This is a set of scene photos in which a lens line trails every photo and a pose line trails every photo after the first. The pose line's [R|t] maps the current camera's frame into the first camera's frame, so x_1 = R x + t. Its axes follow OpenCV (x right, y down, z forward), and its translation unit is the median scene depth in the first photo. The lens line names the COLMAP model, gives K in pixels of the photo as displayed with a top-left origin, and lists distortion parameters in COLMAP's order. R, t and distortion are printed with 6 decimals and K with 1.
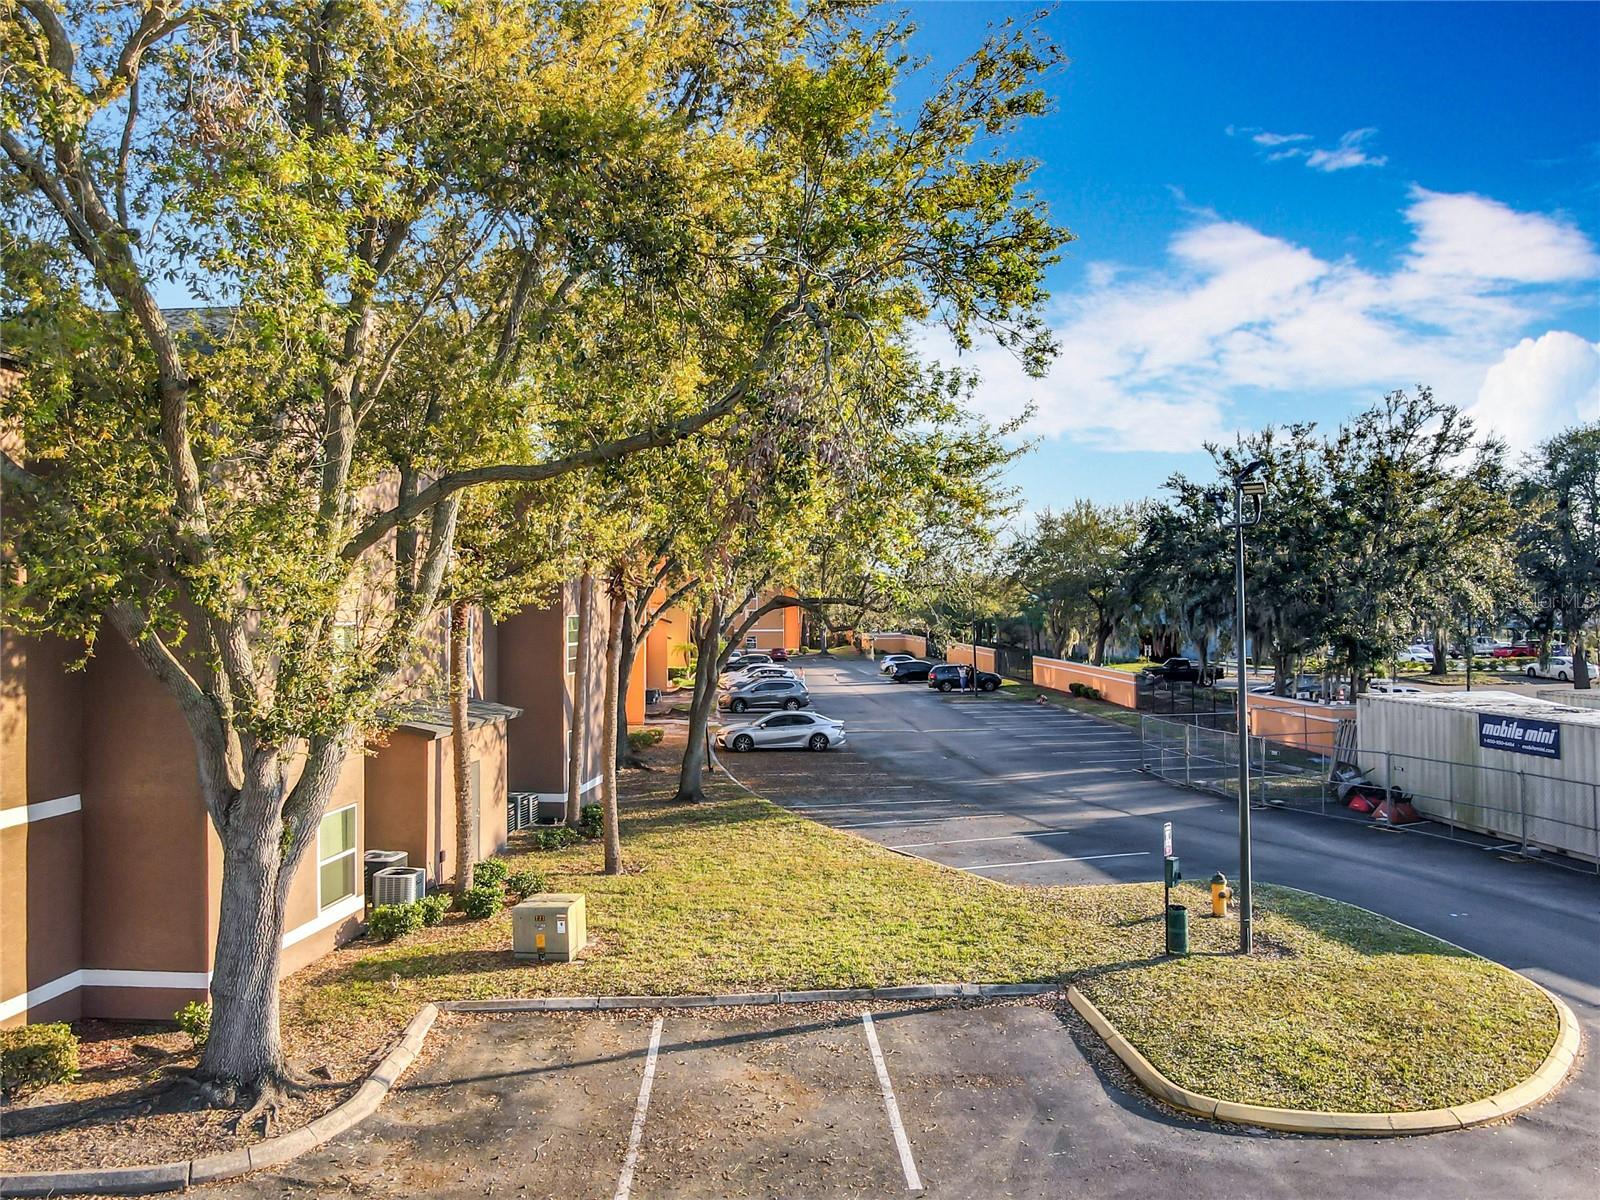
lens RADIAL K [[1224.2, 0, 781.9], [0, 1224.2, 595.6], [0, 0, 1]] dist [-0.003073, 0.033911]
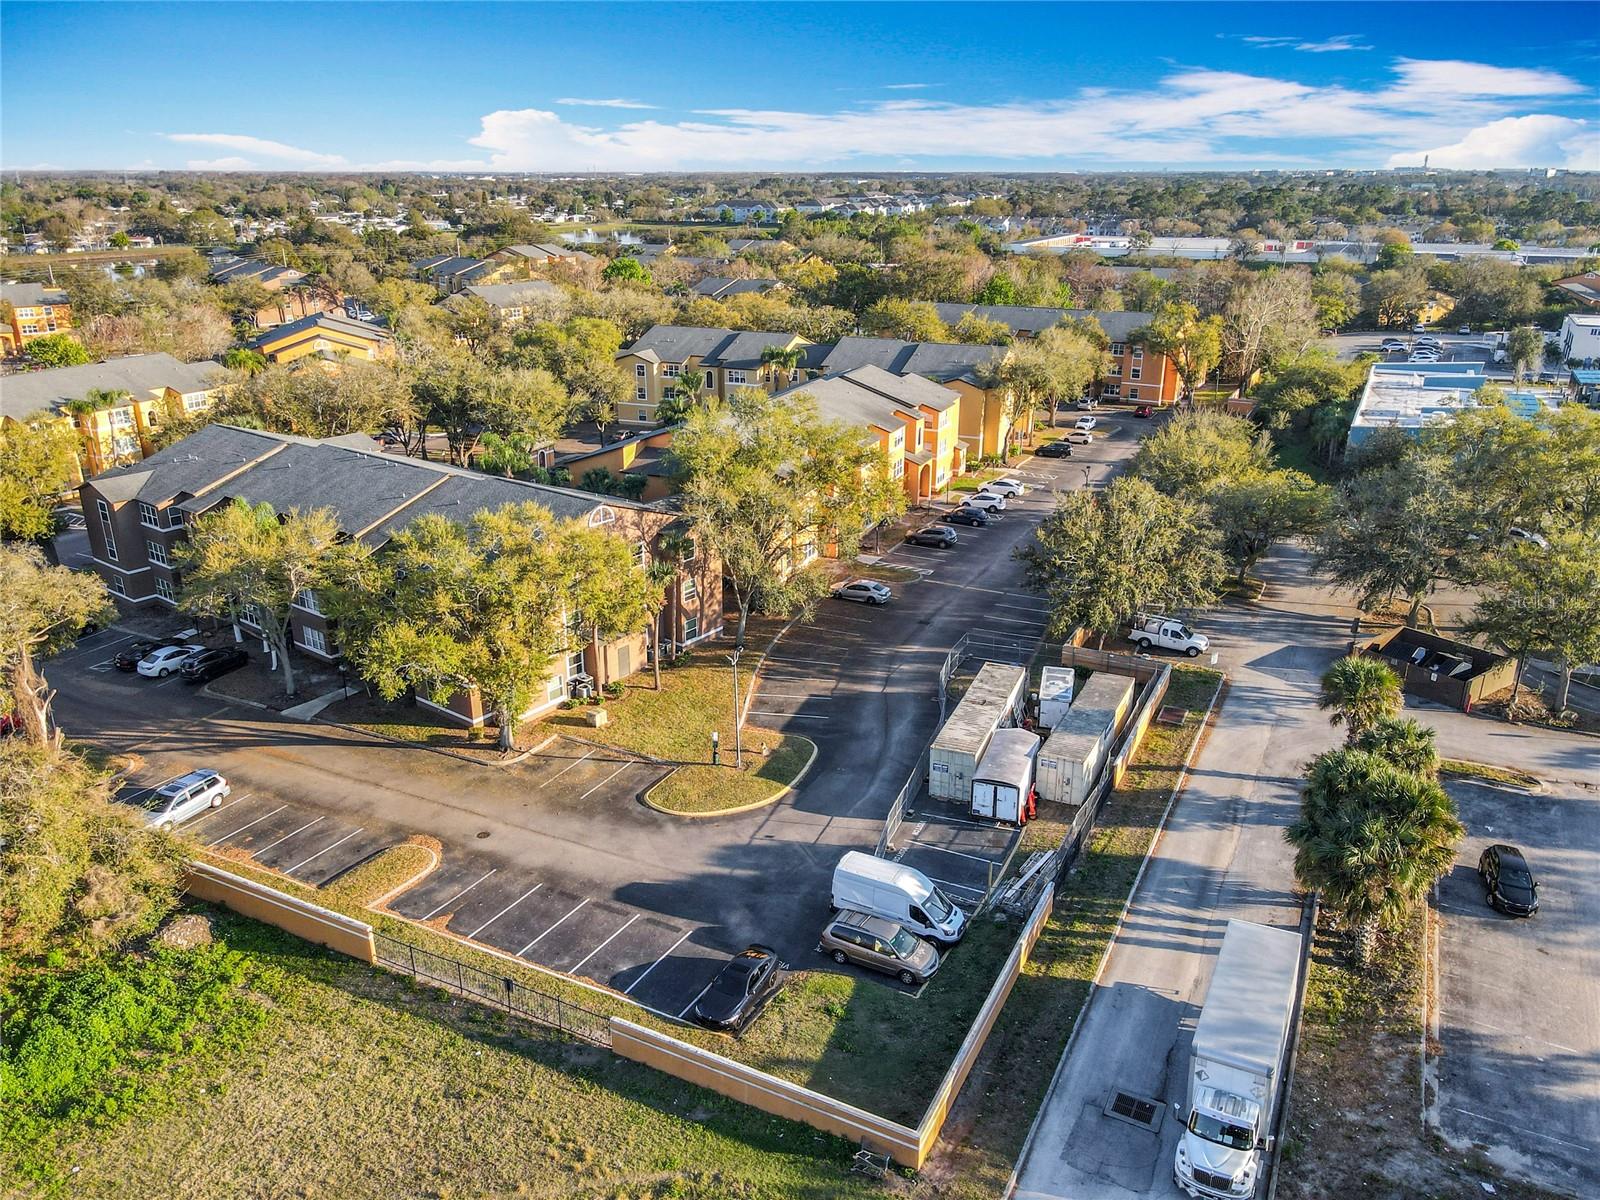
lens RADIAL K [[1154.6, 0, 784.8], [0, 1154.6, 602.4], [0, 0, 1]] dist [0.006470, 0.005270]
pose [[0.863053, 0.182106, -0.471144, 2.889785], [-0.003197, 0.934700, 0.355423, -2.002649], [0.505104, -0.305243, 0.807278, -2.267321]]
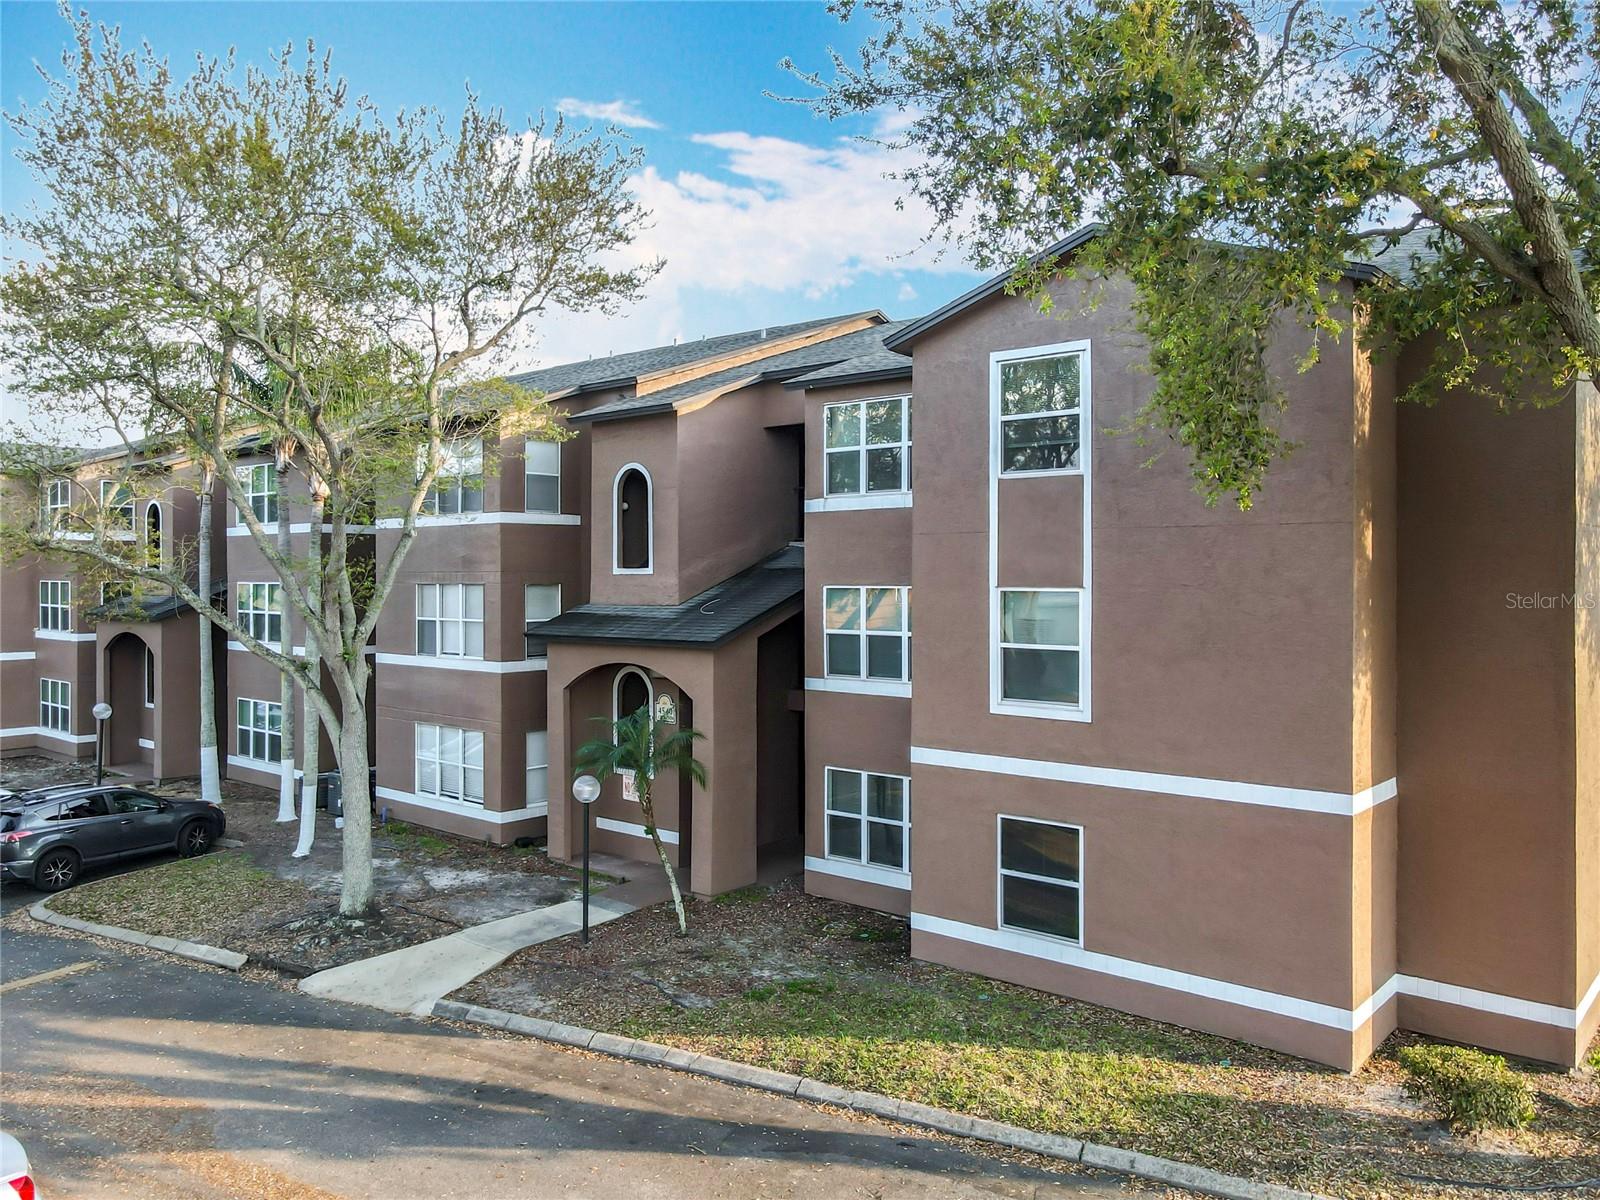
lens RADIAL K [[1205.7, 0, 769.2], [0, 1205.7, 566.6], [0, 0, 1]] dist [0.003101, 0.006676]
pose [[0.826393, 0.002931, -0.563086, -0.554243], [0.000388, 0.999983, 0.005775, 0.005277], [0.563094, -0.004991, 0.826378, 0.029021]]
